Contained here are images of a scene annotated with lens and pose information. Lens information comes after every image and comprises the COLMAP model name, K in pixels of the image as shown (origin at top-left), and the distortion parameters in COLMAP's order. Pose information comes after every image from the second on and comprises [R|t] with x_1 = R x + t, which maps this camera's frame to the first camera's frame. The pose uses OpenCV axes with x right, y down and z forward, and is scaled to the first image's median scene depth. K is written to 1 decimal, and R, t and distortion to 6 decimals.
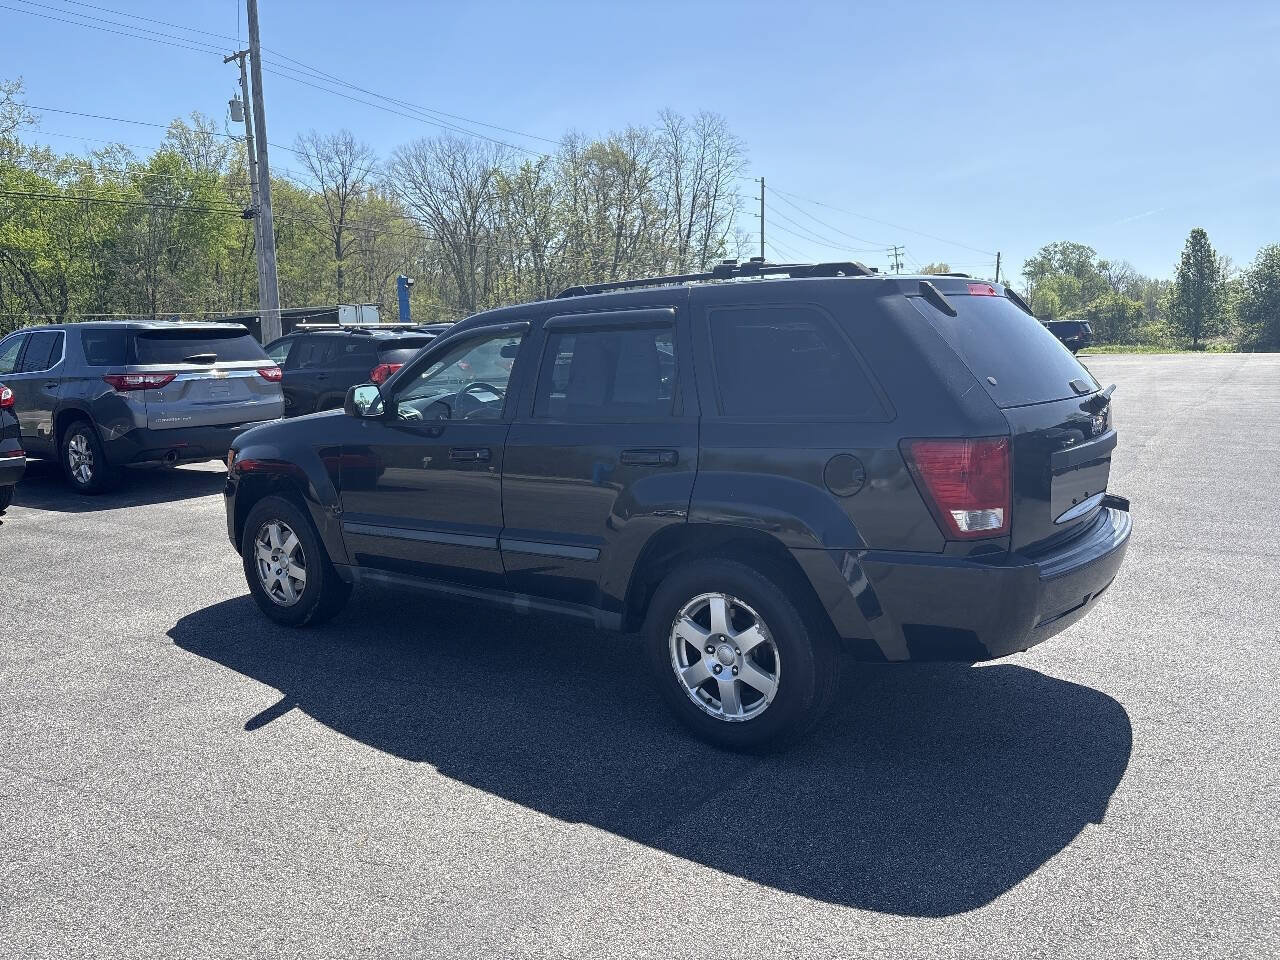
lens RADIAL K [[962.6, 0, 637.3], [0, 962.6, 488.4], [0, 0, 1]] dist [0.026536, -0.023747]
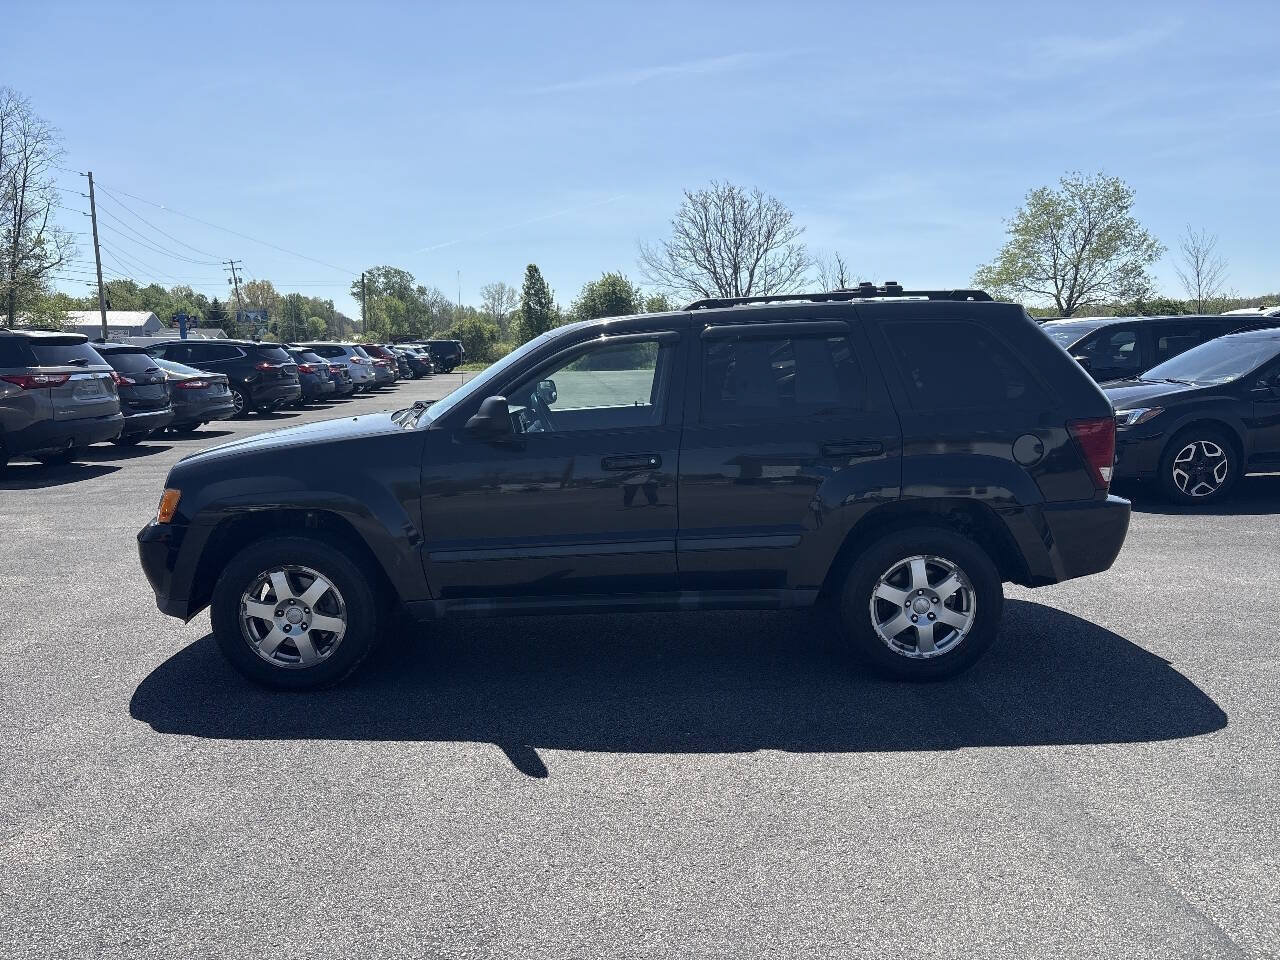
lens RADIAL K [[953.9, 0, 640.1], [0, 953.9, 508.1], [0, 0, 1]] dist [0.037092, -0.070364]
pose [[0.784106, -0.090791, 0.613950, -0.798519], [0.088711, 0.995480, 0.033914, -0.020484], [-0.614254, 0.027872, 0.788616, 0.219494]]
